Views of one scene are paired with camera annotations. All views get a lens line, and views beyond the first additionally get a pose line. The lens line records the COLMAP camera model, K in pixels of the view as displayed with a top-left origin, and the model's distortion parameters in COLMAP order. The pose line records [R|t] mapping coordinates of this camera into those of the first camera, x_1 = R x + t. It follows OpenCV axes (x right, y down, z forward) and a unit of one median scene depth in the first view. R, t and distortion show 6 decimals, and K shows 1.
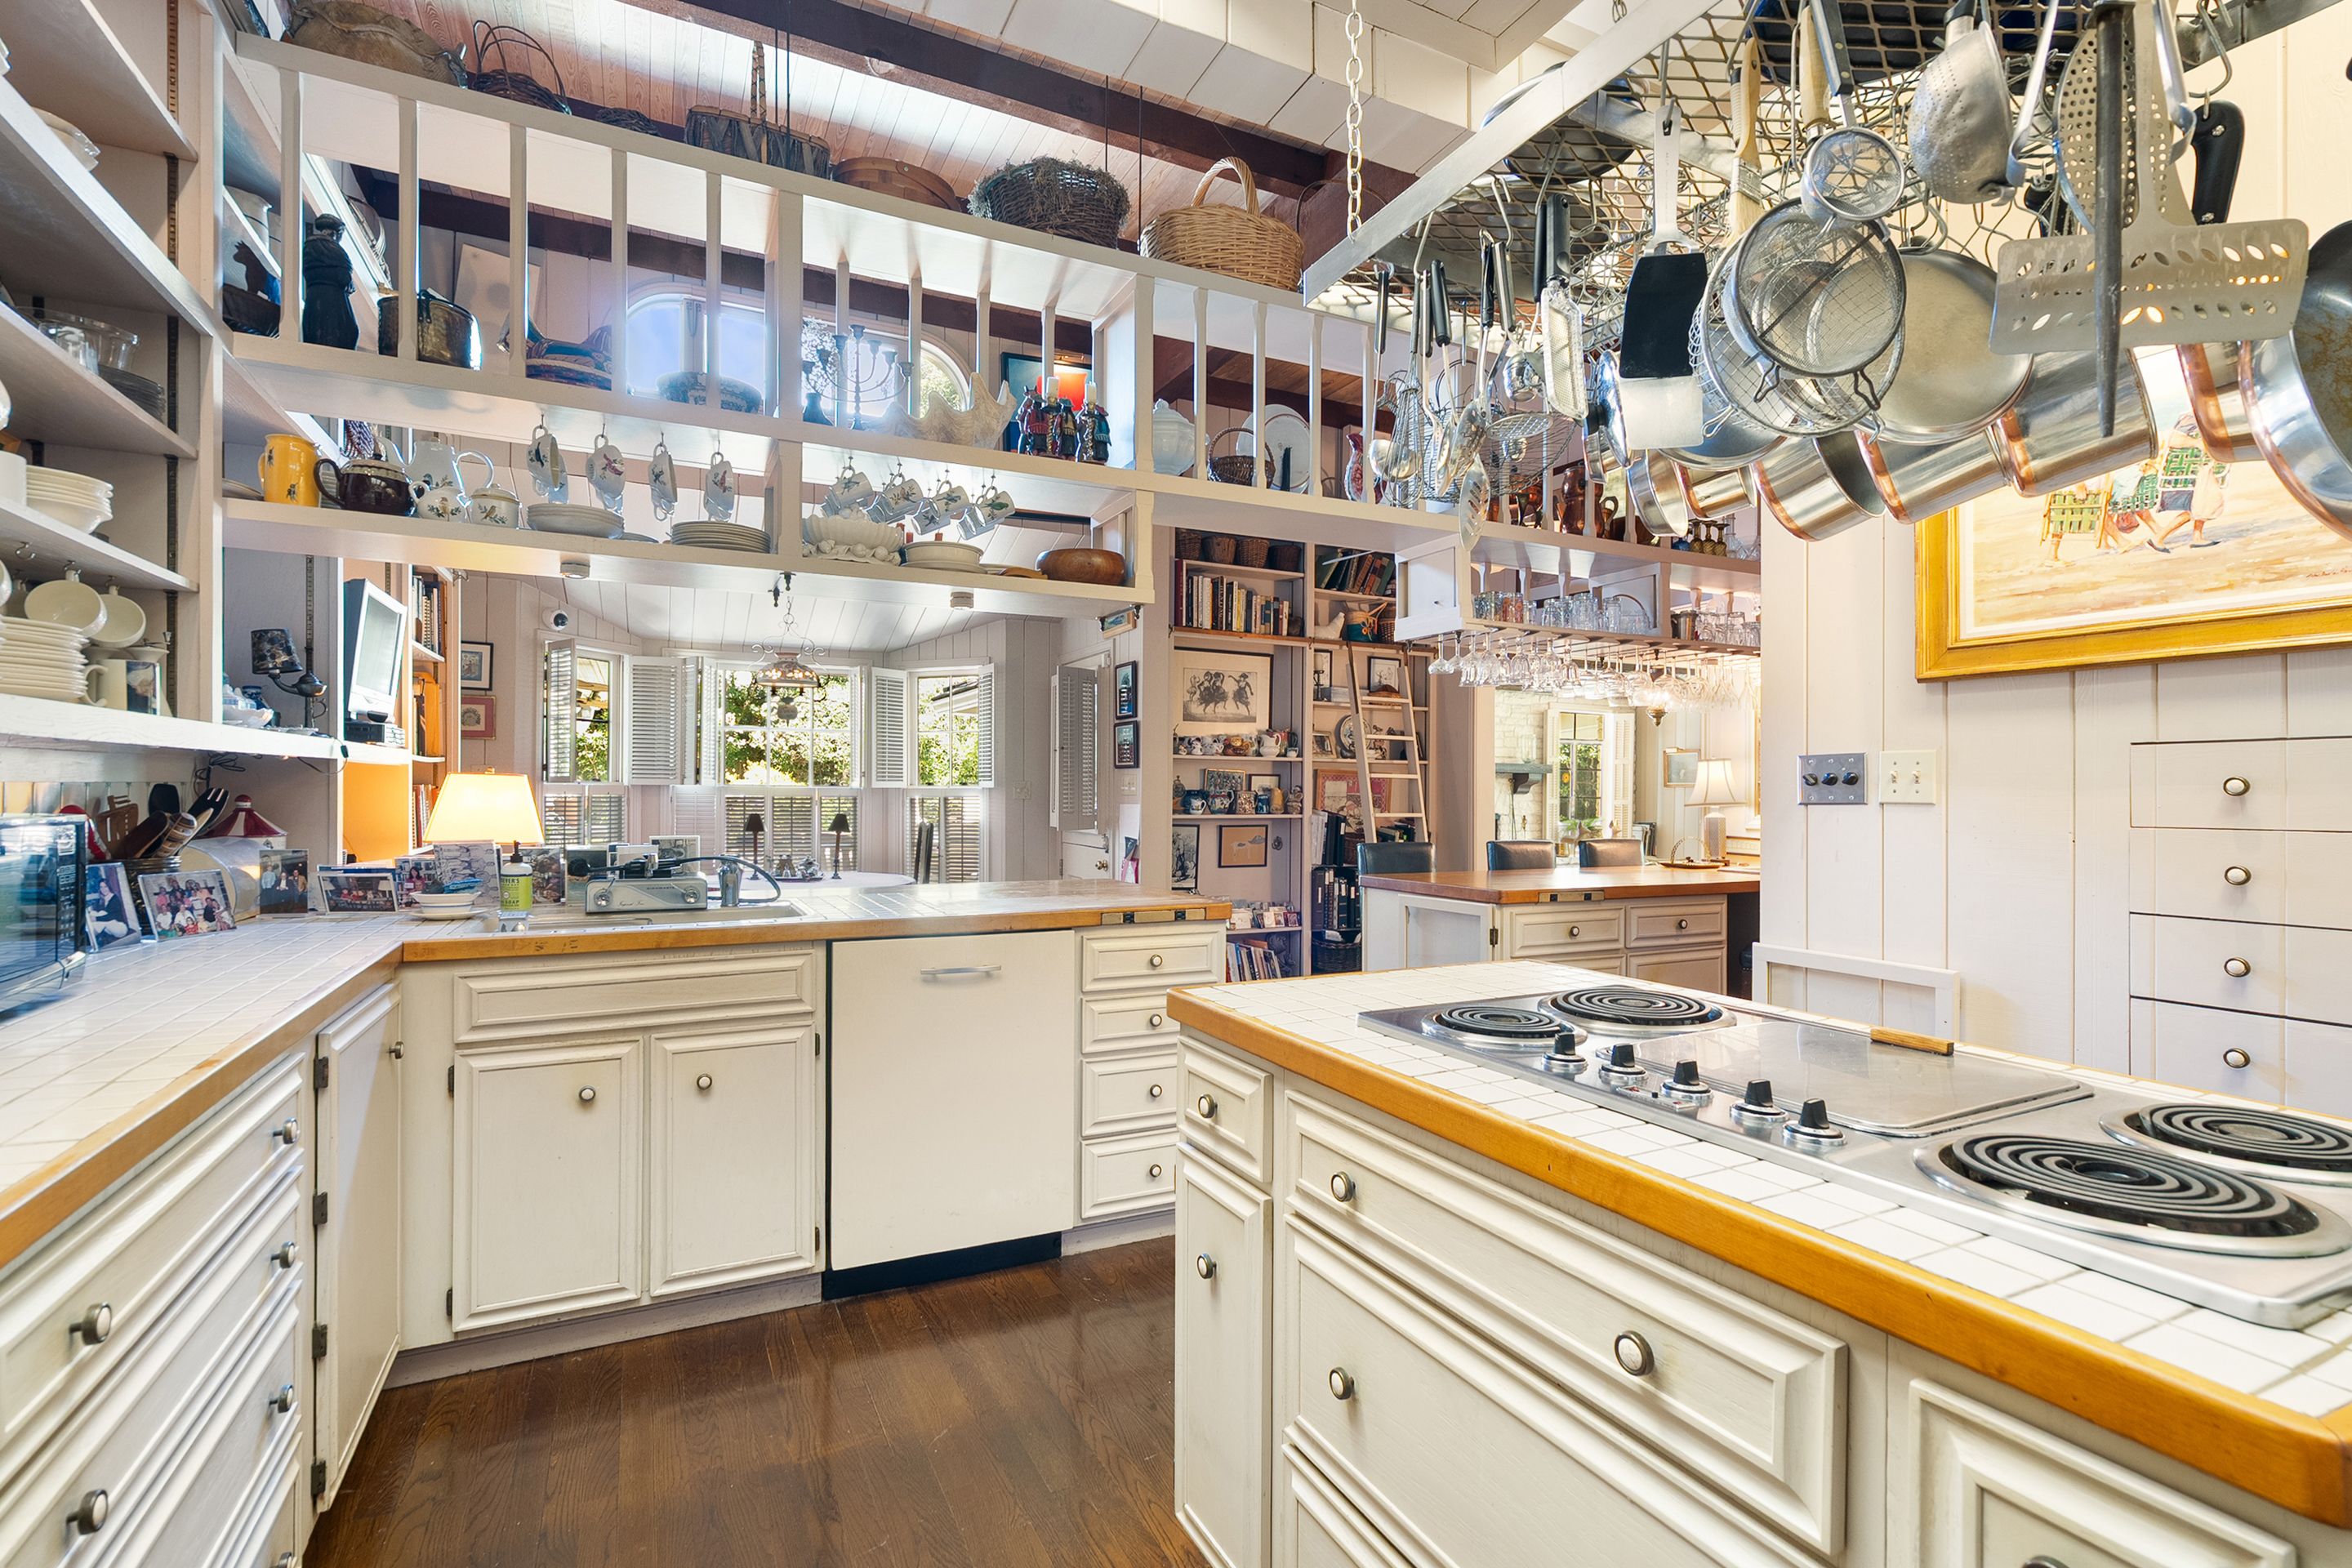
lens RADIAL K [[1098.1, 0, 1172.3], [0, 1098.1, 782.3], [0, 0, 1]] dist [-0.005056, 0.003497]
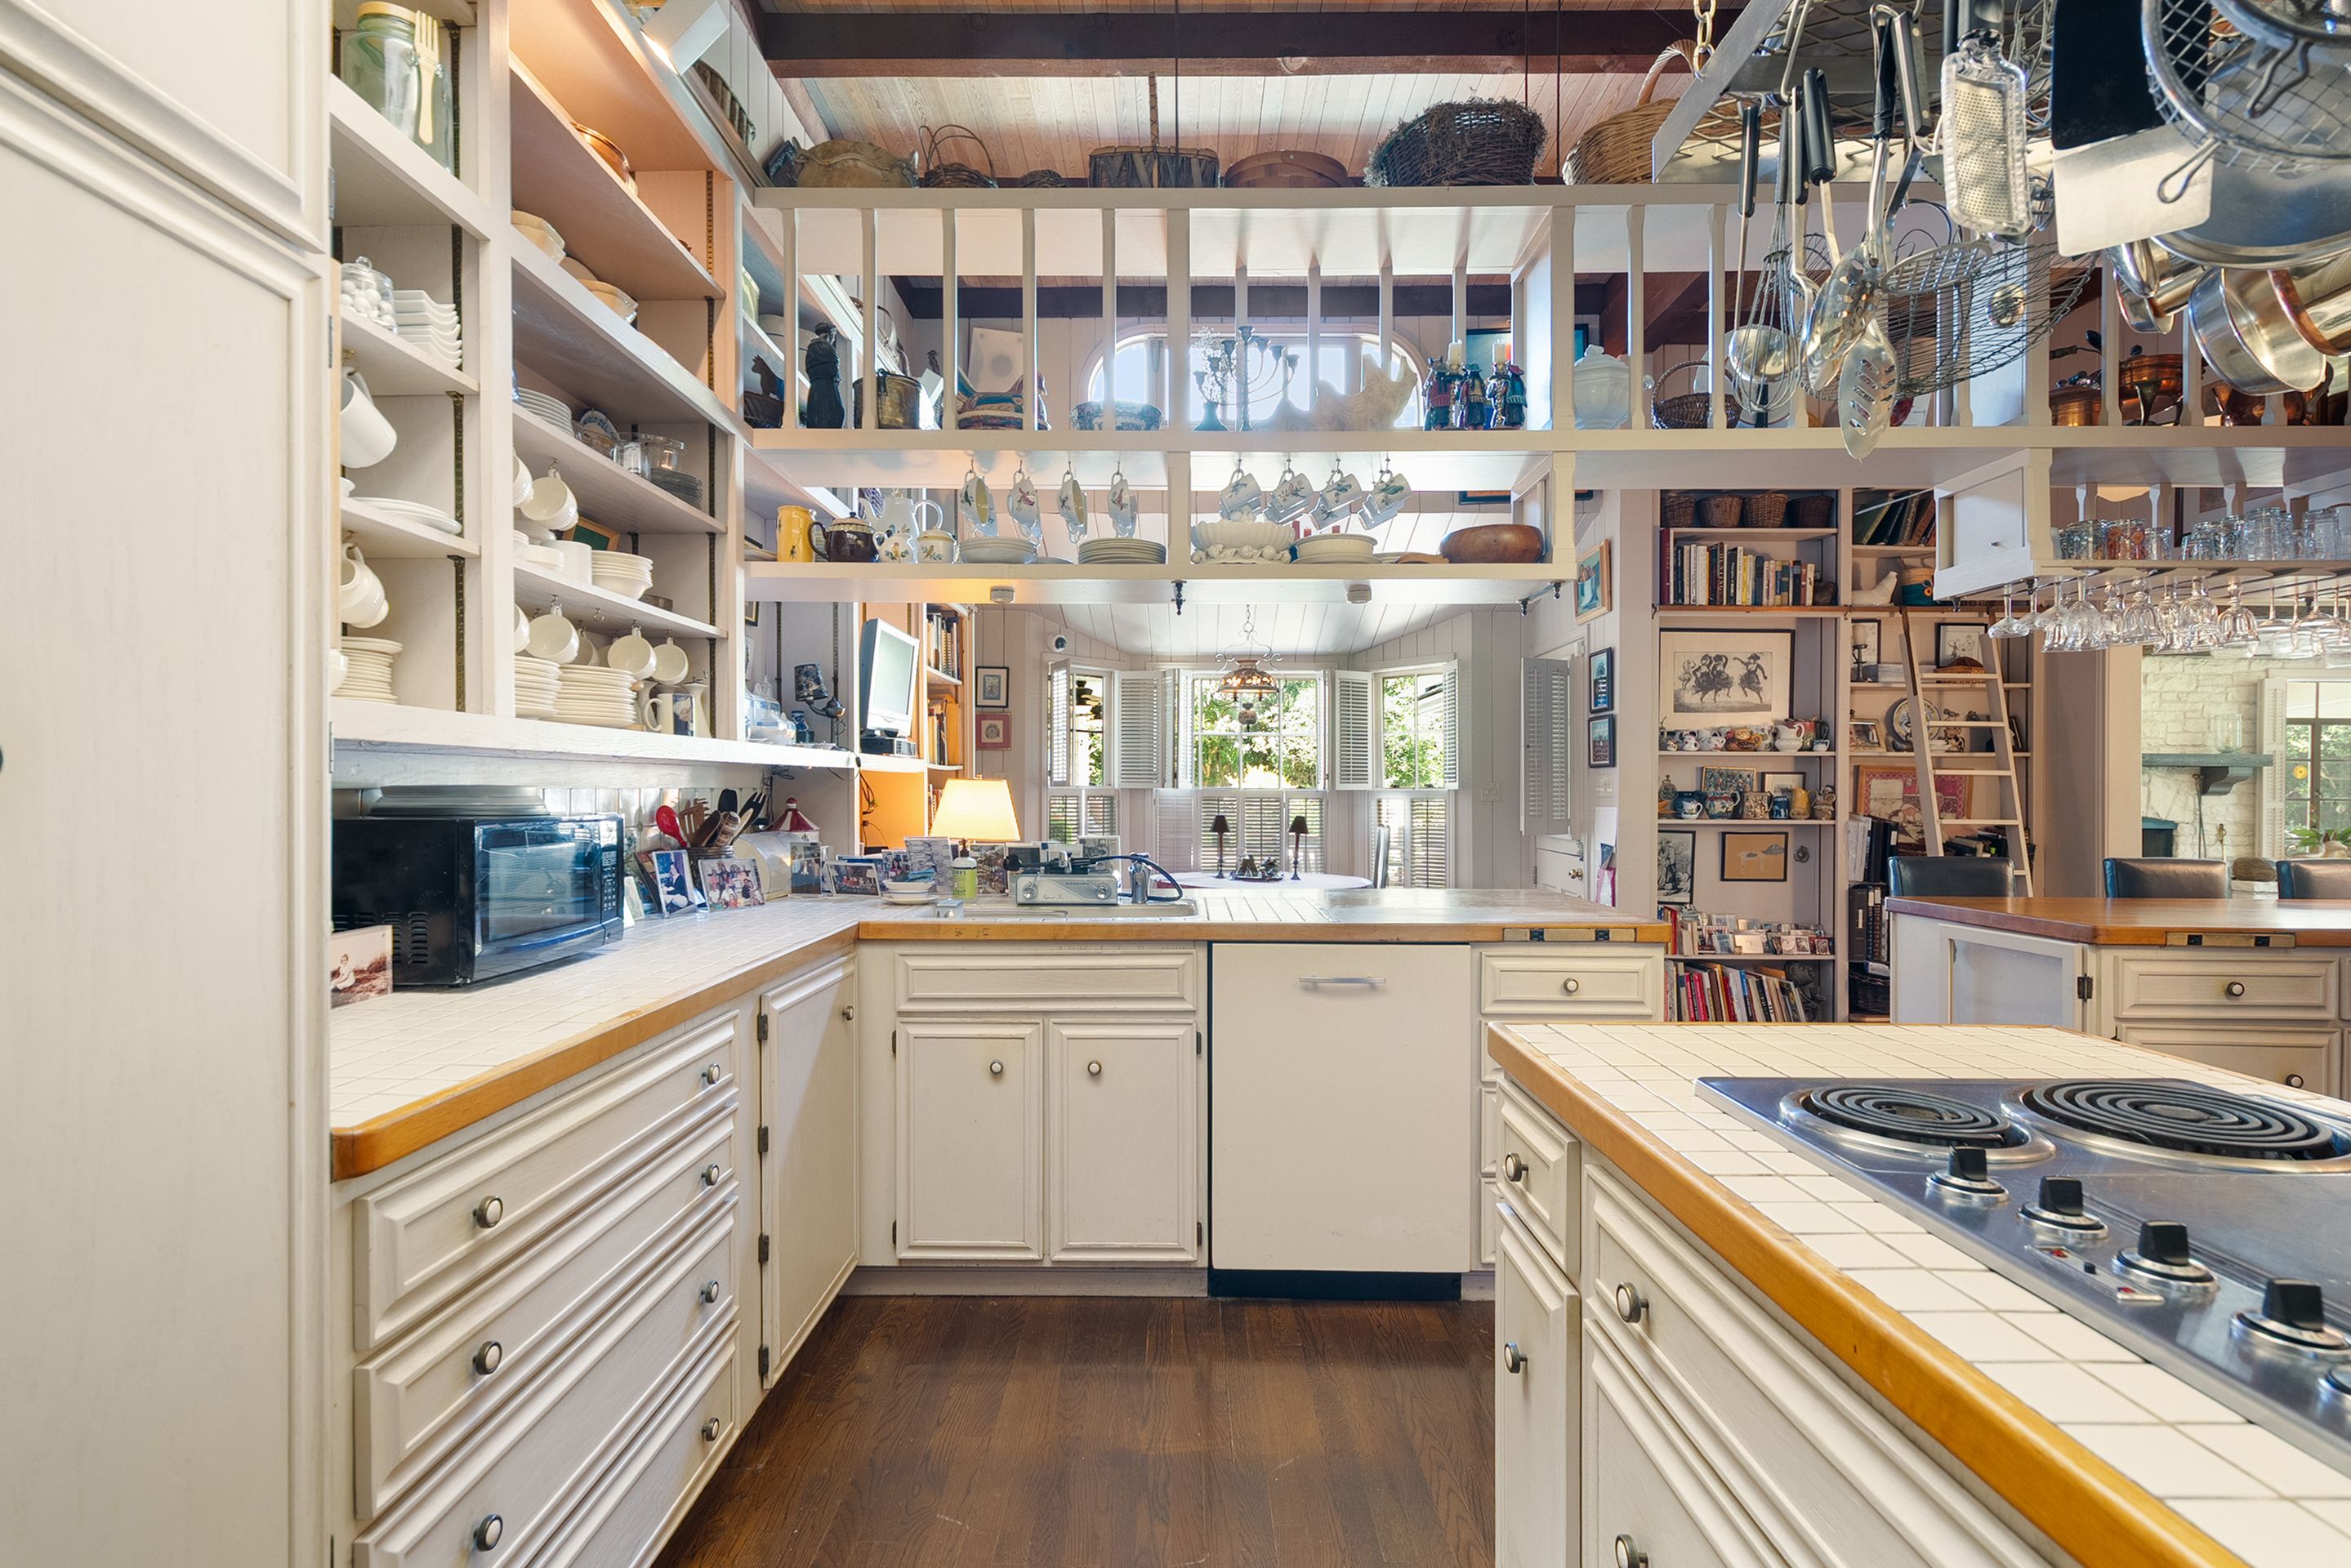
lens RADIAL K [[1097.4, 0, 1149.7], [0, 1097.4, 791.1], [0, 0, 1]] dist [-0.005056, 0.003497]
pose [[0.887663, -0.004043, -0.460477, 0.096723], [0.006695, 0.999969, 0.004126, 0.001159], [0.460446, -0.006745, 0.887662, 0.073633]]
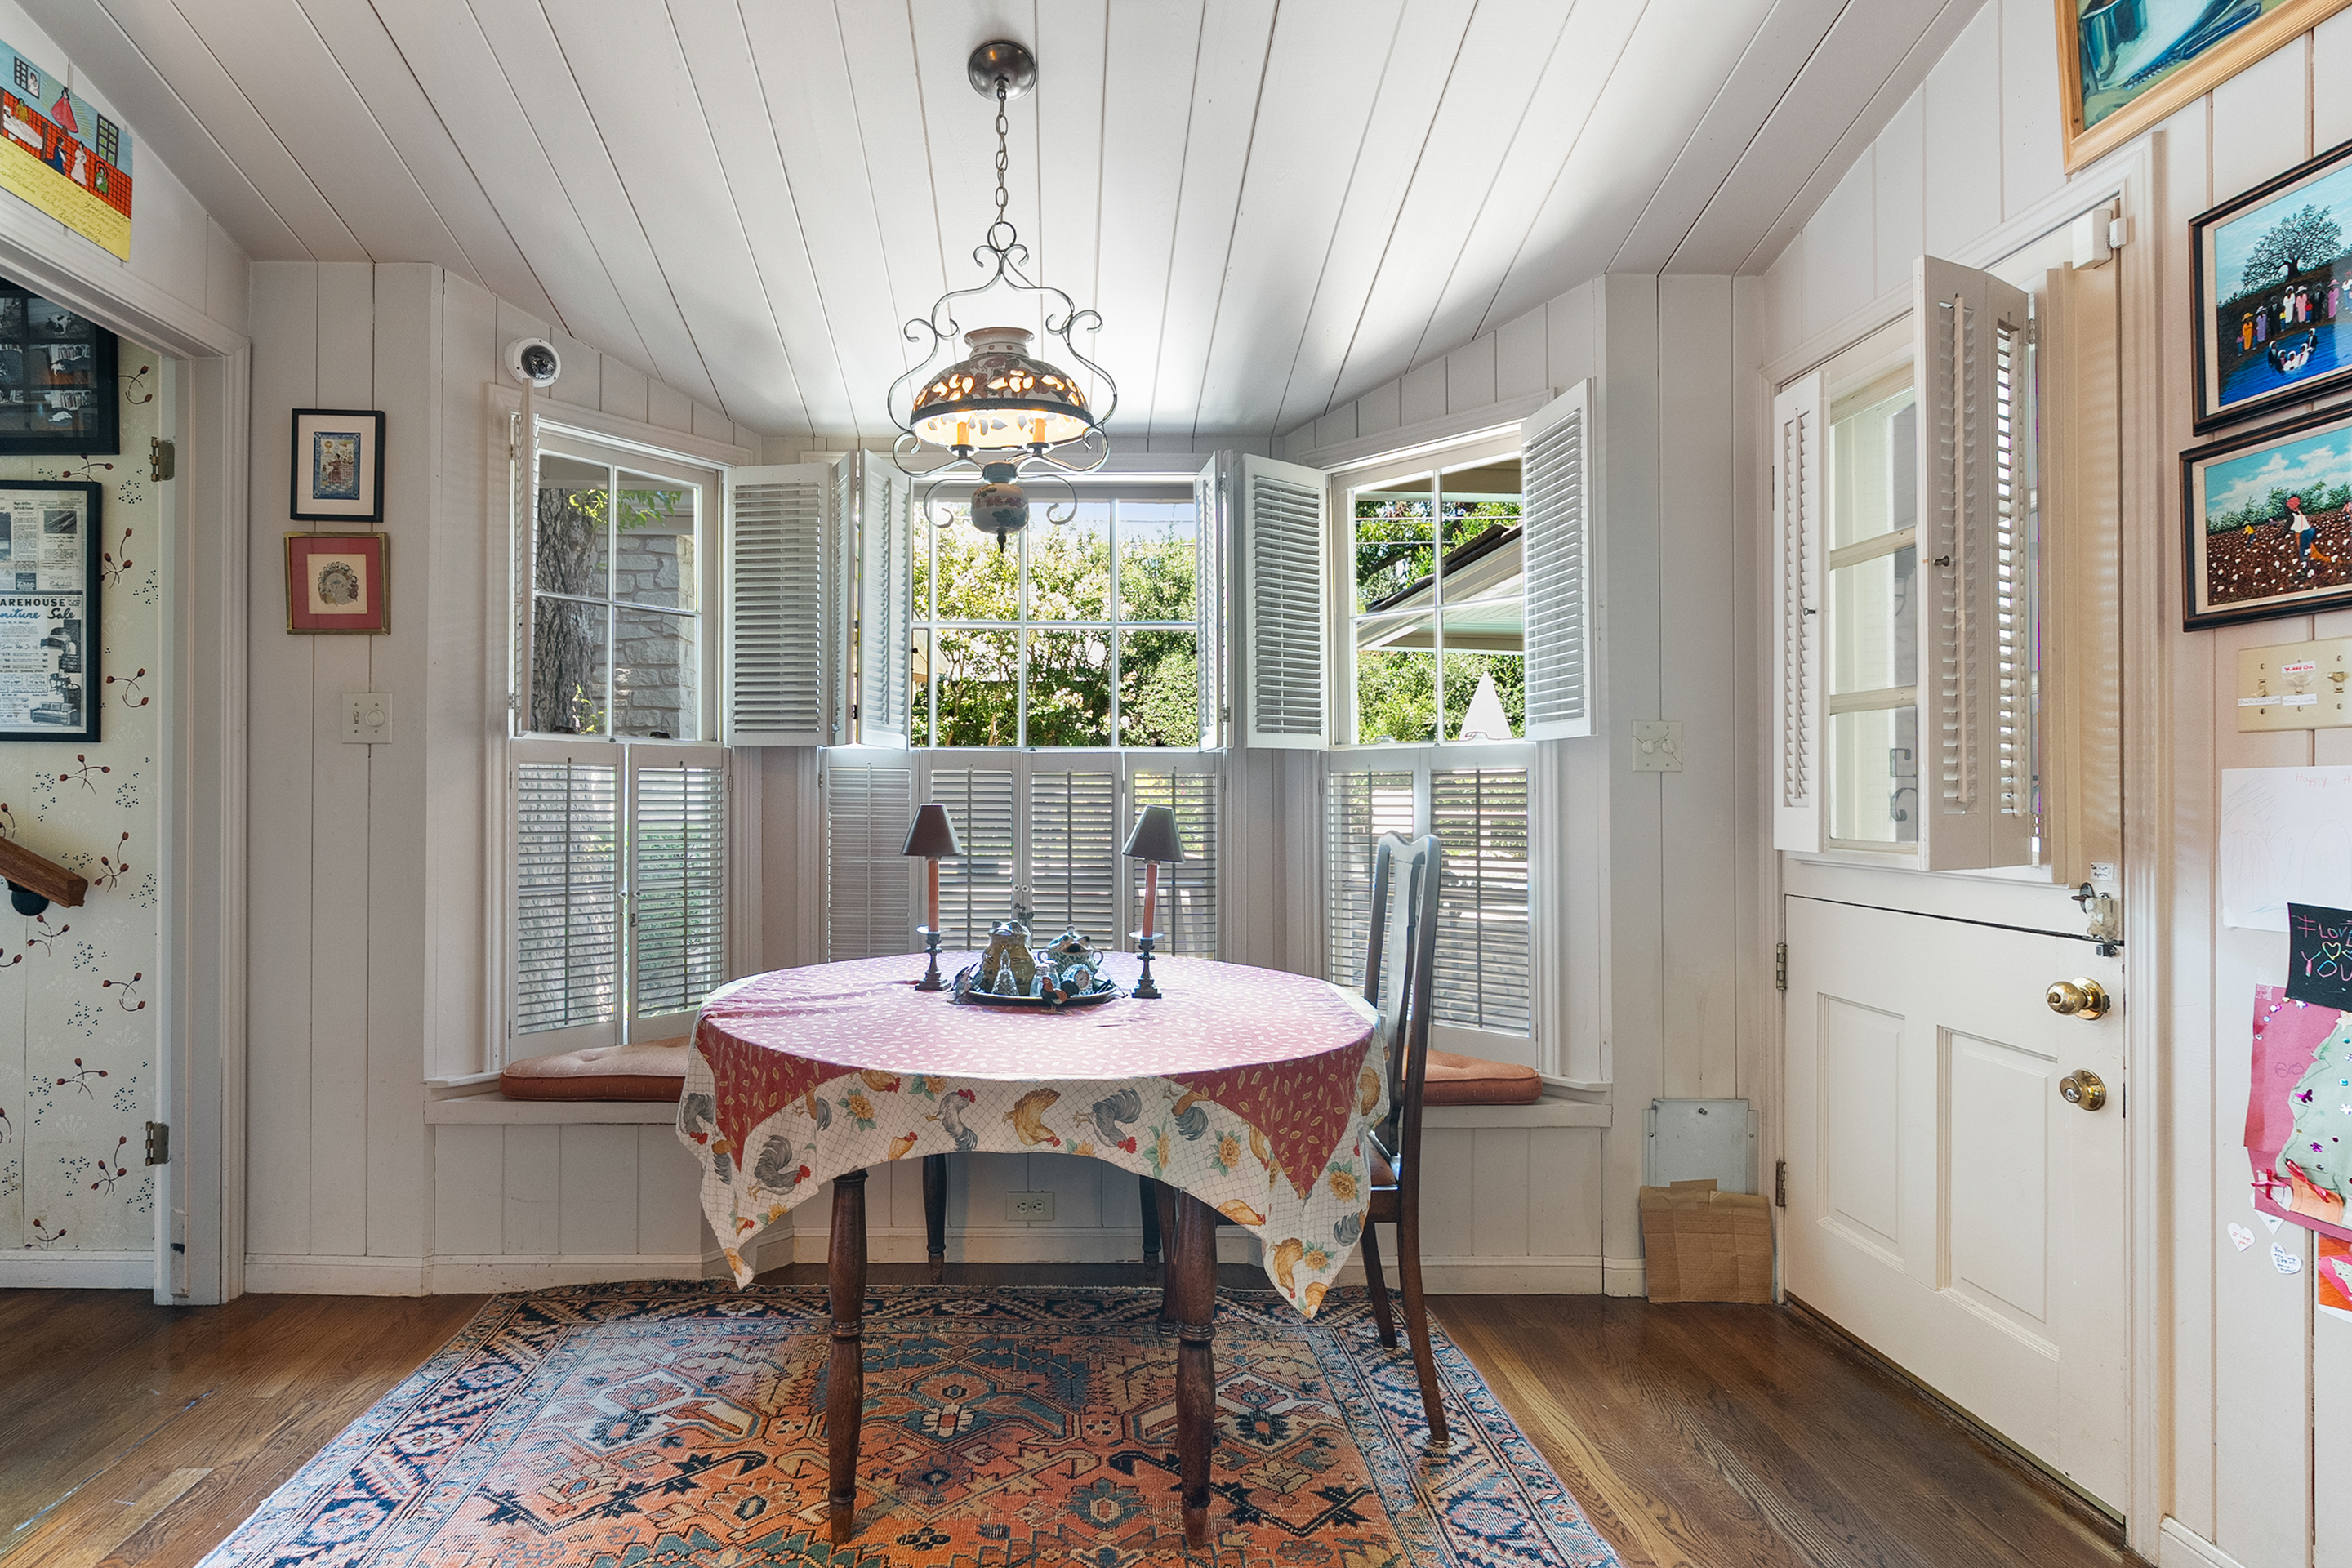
lens RADIAL K [[1148.4, 0, 1034.2], [0, 1148.4, 789.6], [0, 0, 1]] dist [-0.001420, -0.000519]
pose [[0.898575, -0.006582, -0.438770, -0.399582], [0.007032, 0.999975, -0.000599, 0.051188], [0.438763, -0.002547, 0.898599, 1.476860]]
